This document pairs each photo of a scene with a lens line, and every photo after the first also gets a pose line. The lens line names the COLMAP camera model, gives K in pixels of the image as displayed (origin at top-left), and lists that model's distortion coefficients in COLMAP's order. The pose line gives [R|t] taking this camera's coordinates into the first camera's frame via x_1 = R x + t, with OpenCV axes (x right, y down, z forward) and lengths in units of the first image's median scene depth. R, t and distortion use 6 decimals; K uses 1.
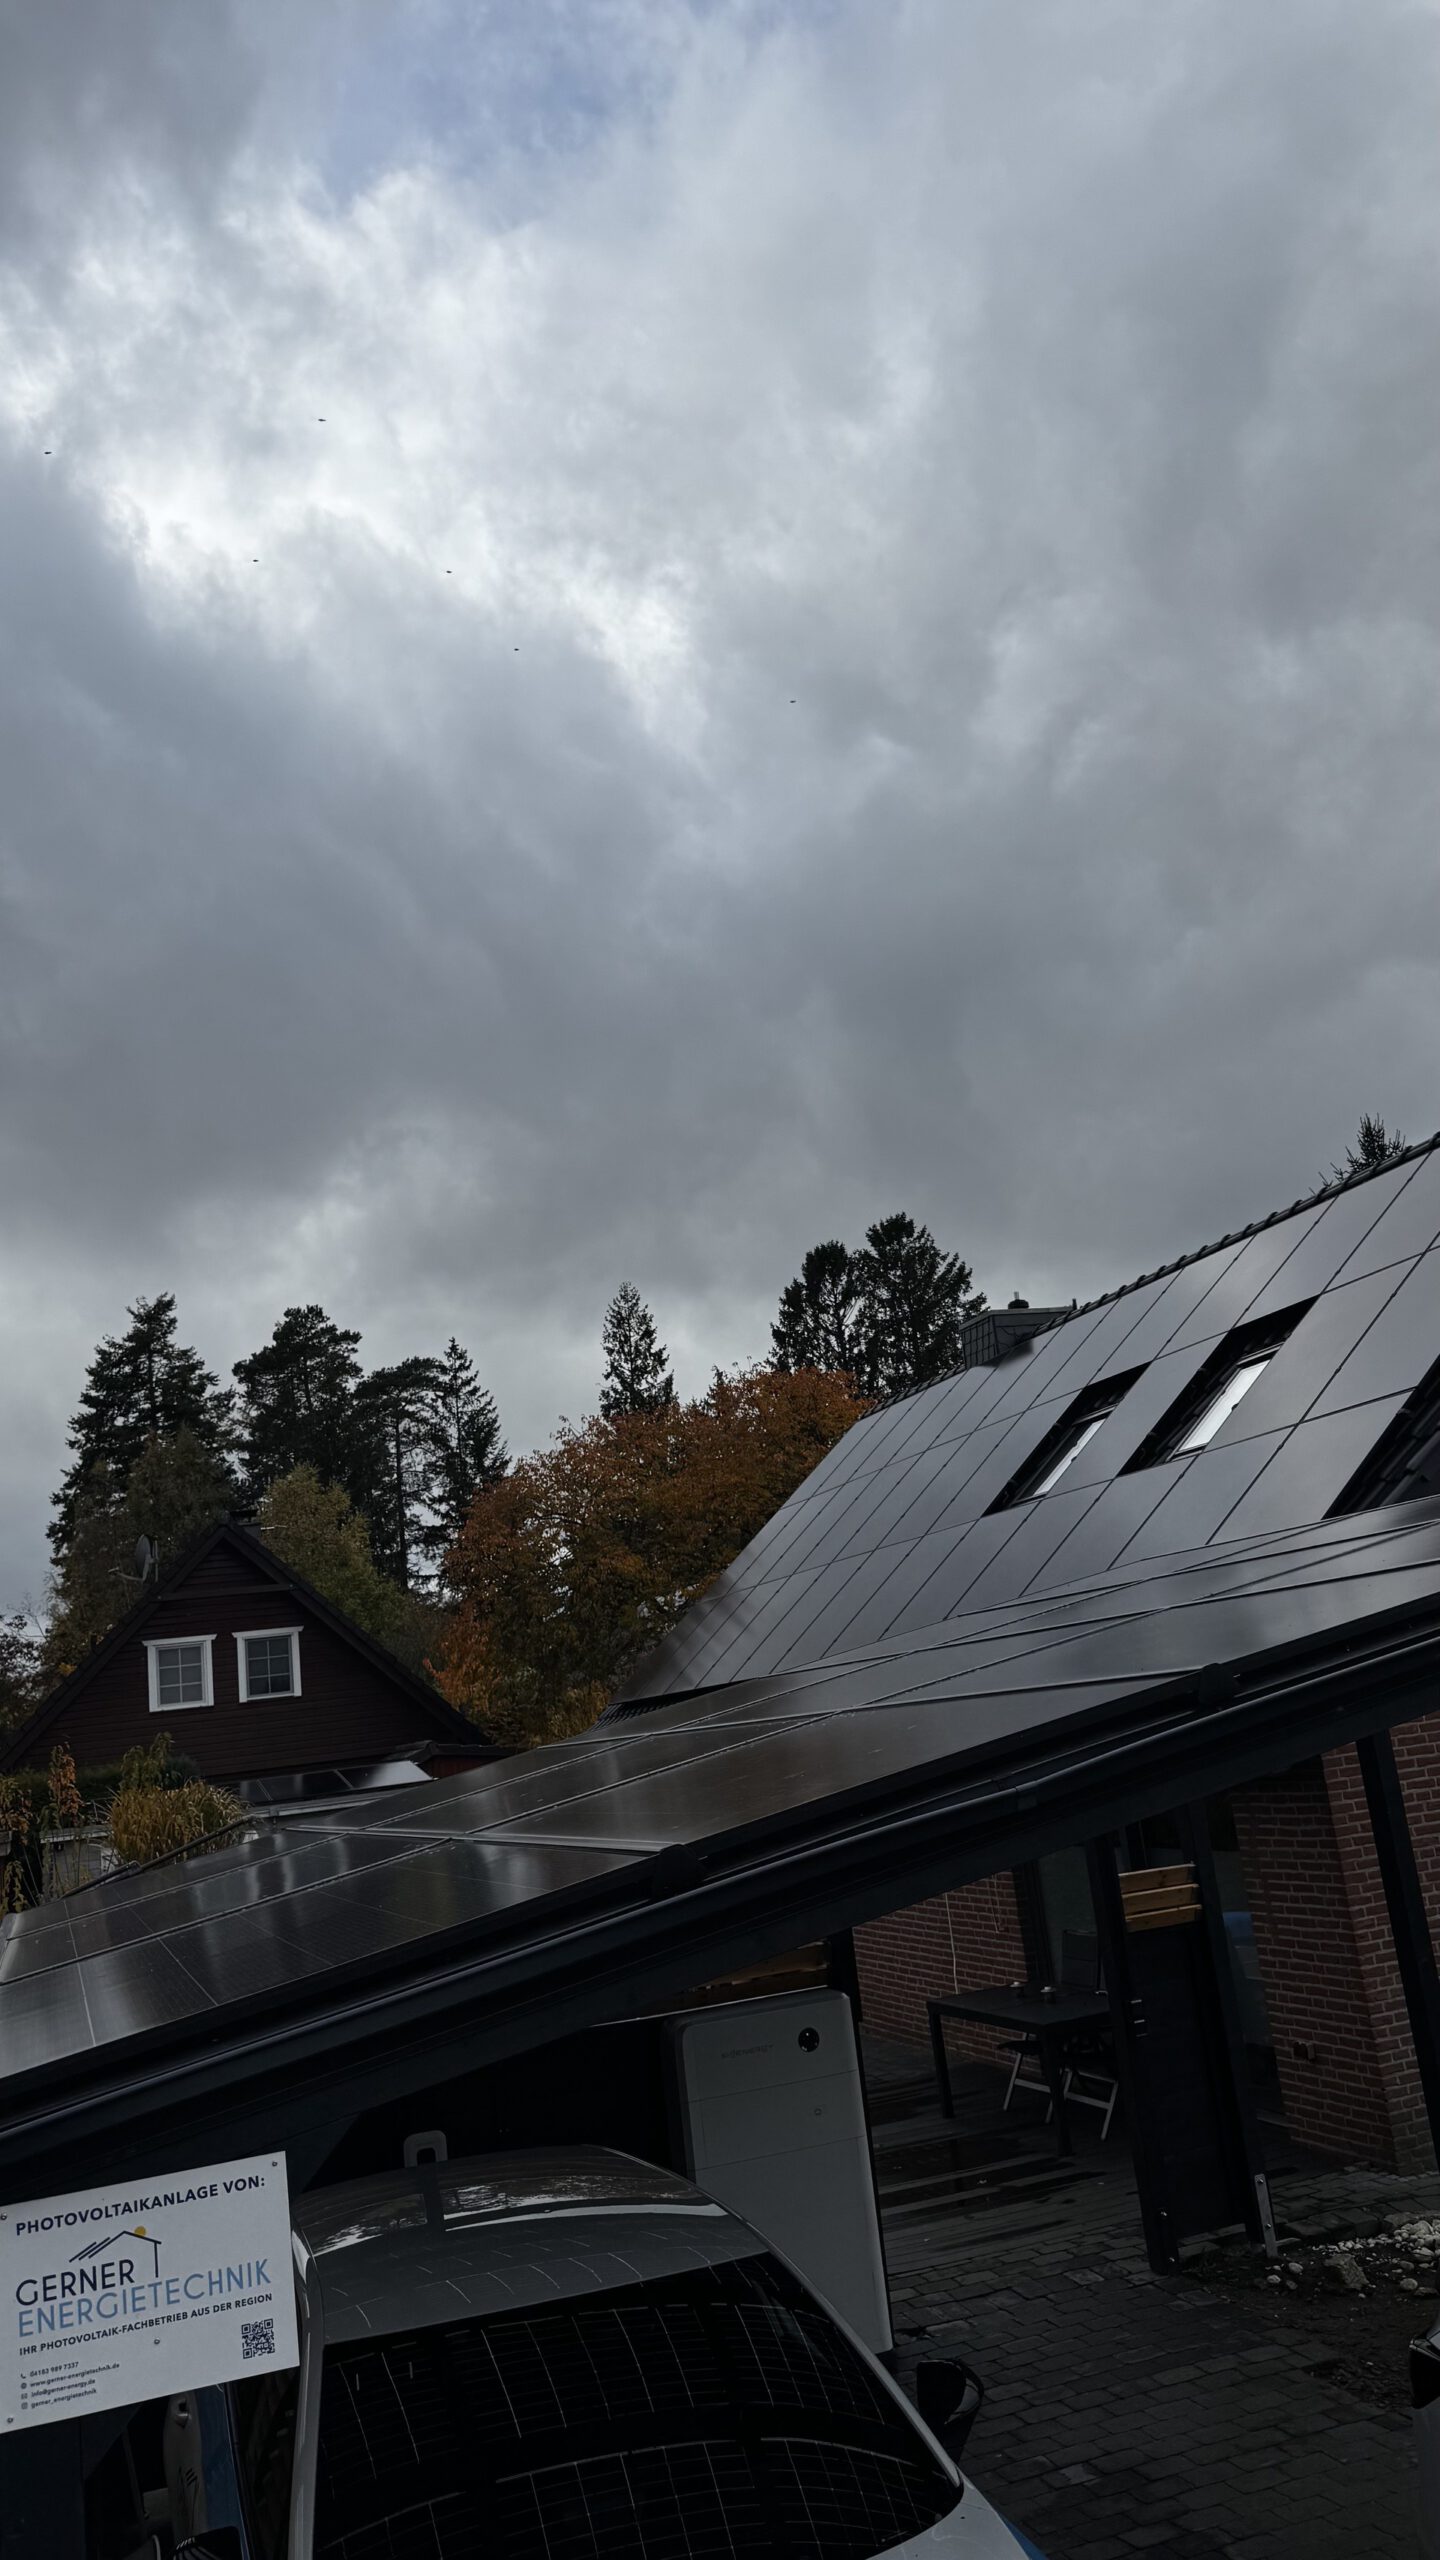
lens RADIAL K [[1751.2, 0, 715.8], [0, 1751.2, 1292.6], [0, 0, 1]] dist [0.090428, -0.051342]
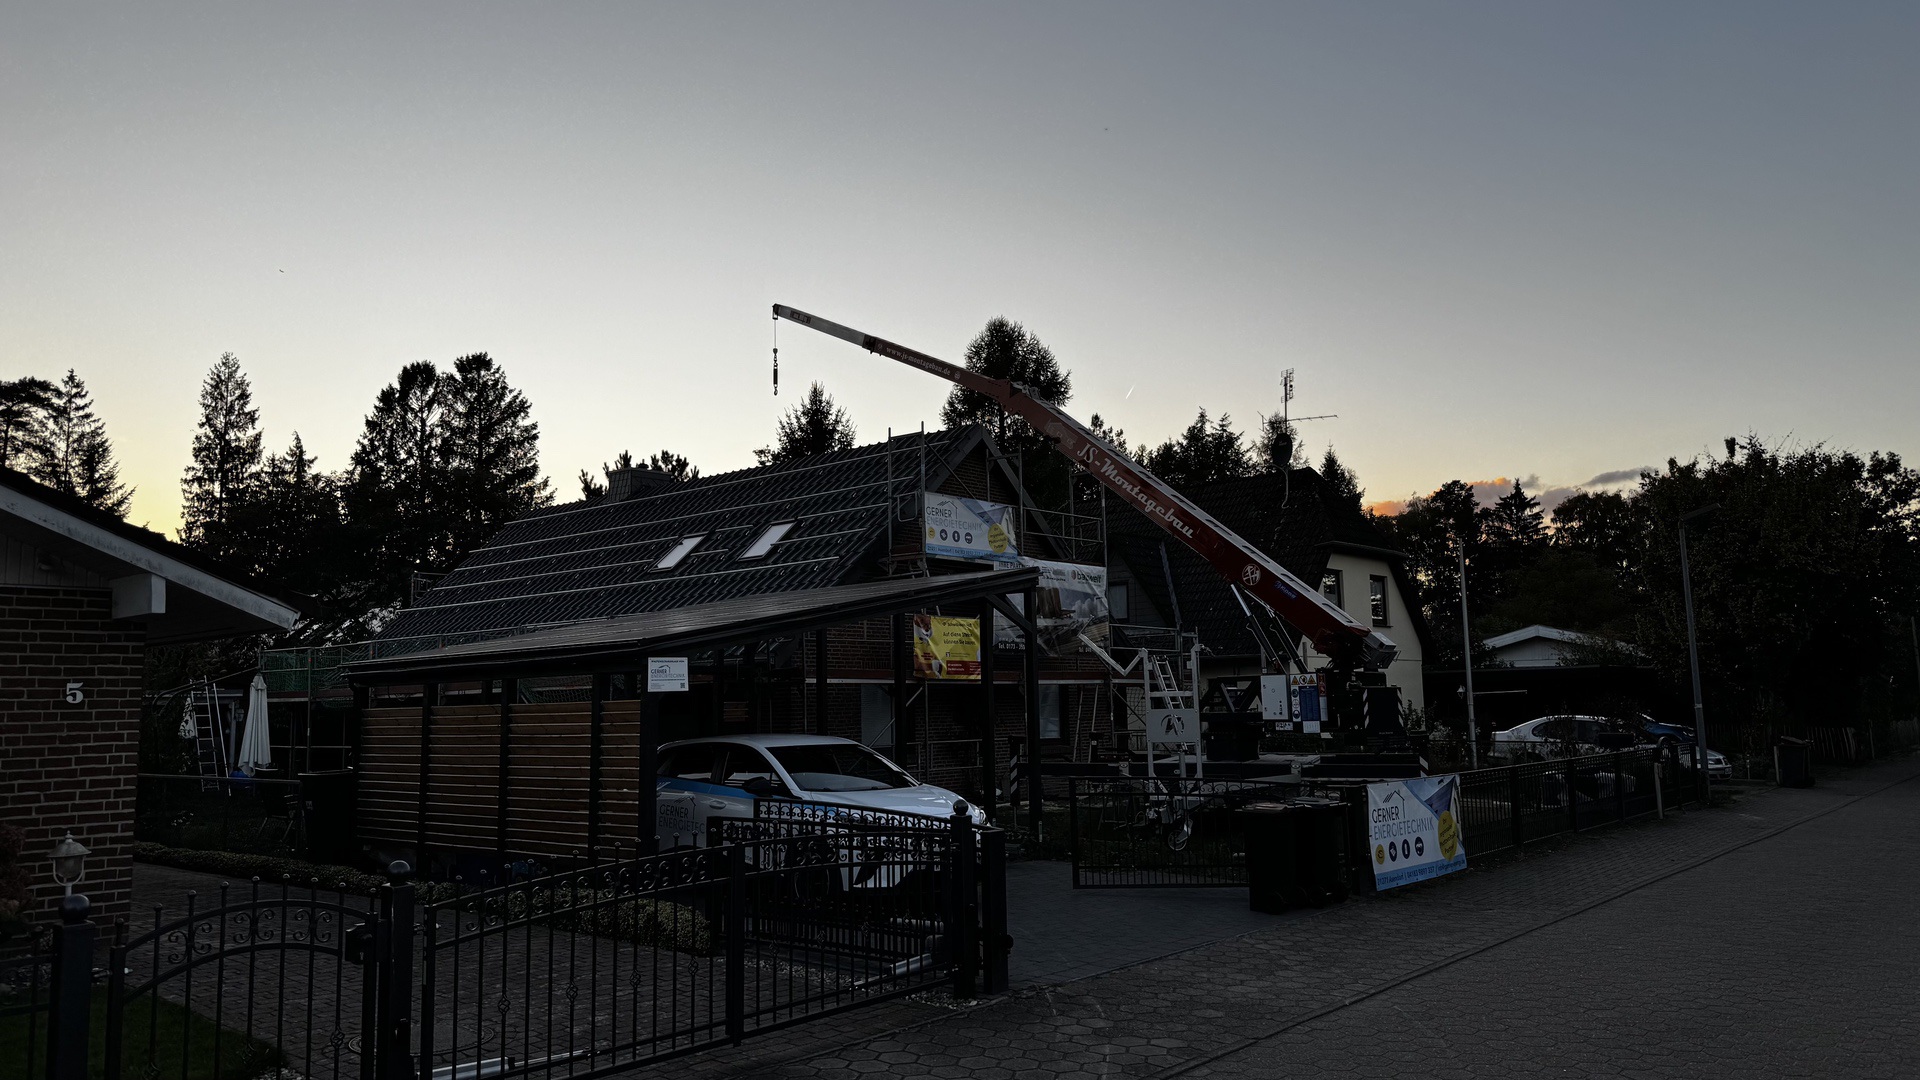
lens RADIAL K [[1325.4, 0, 956.6], [0, 1325.4, 546.8], [0, 0, 1]] dist [0.089600, -0.126365]
pose [[0.864232, 0.152212, 0.479516, -0.055394], [-0.193432, 0.980400, 0.037414, -0.007087], [-0.464422, -0.125088, 0.876735, -0.111097]]
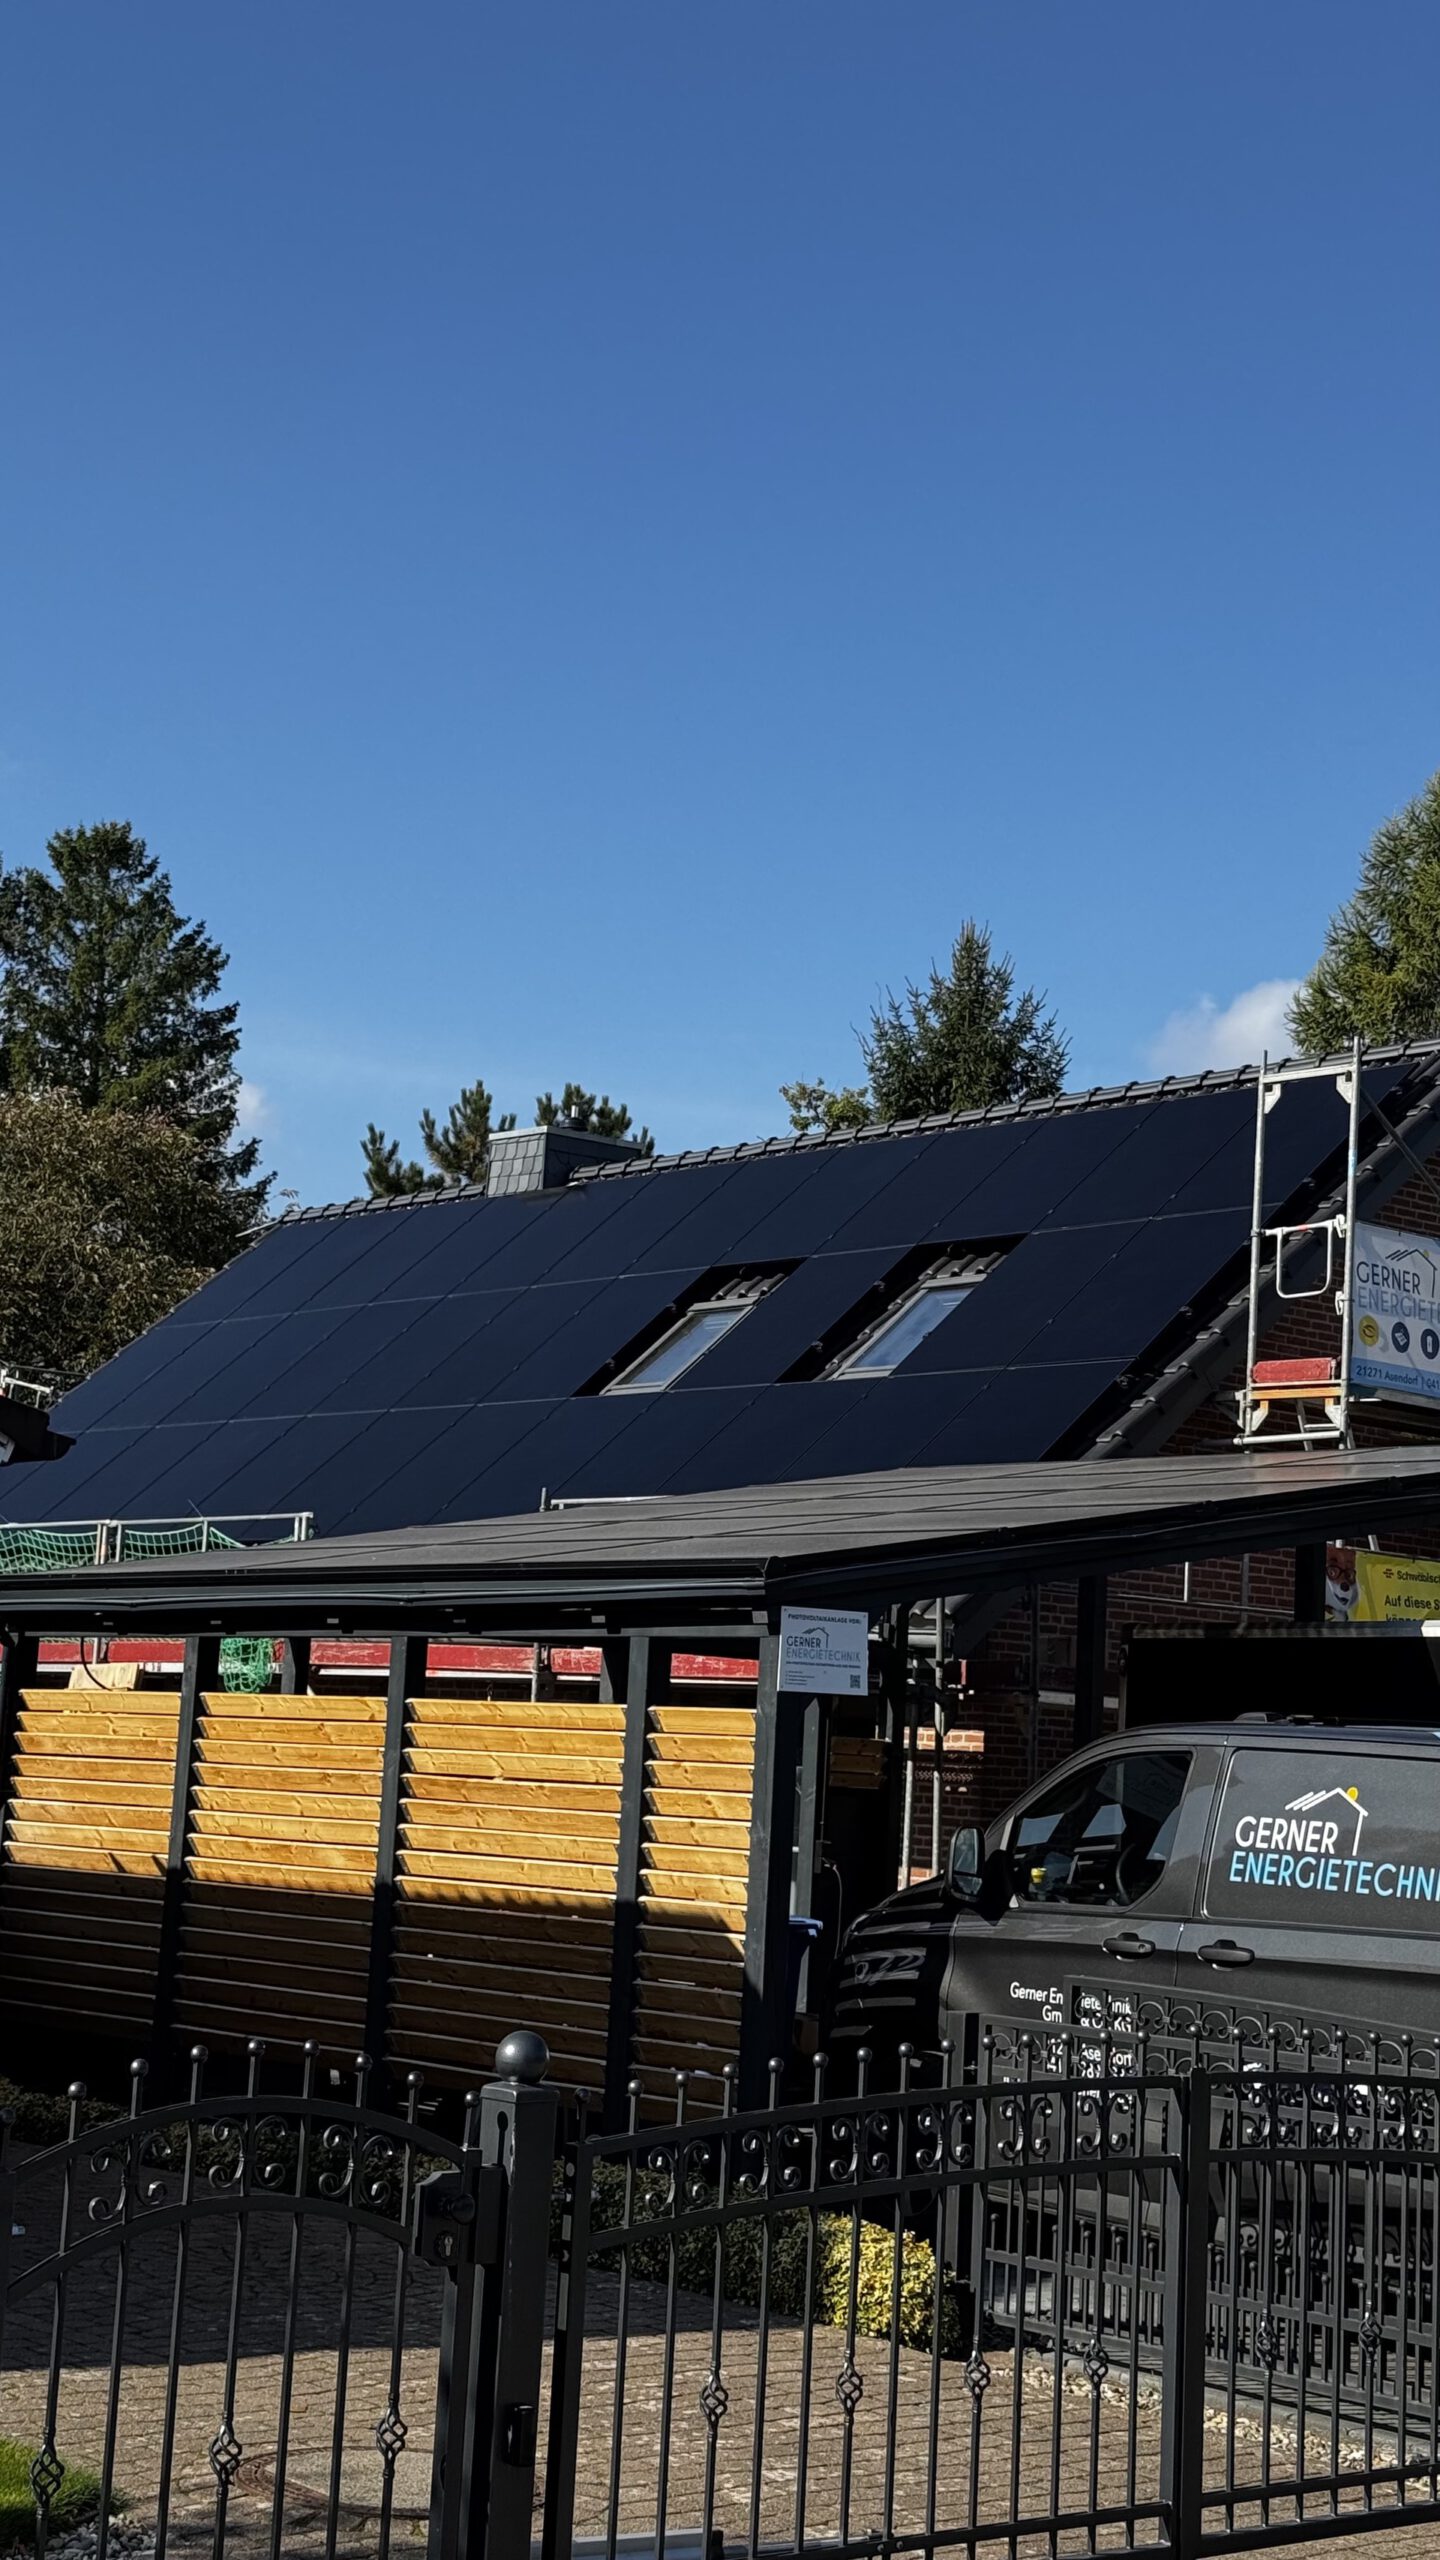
lens RADIAL K [[3509.1, 0, 702.6], [0, 3509.1, 1385.9], [0, 0, 1]] dist [0.122320, 0.009034]
pose [[0.918883, 0.194841, 0.343062, -0.069714], [-0.234700, 0.968905, 0.078354, -0.004124], [-0.317127, -0.152515, 0.936039, -0.111004]]
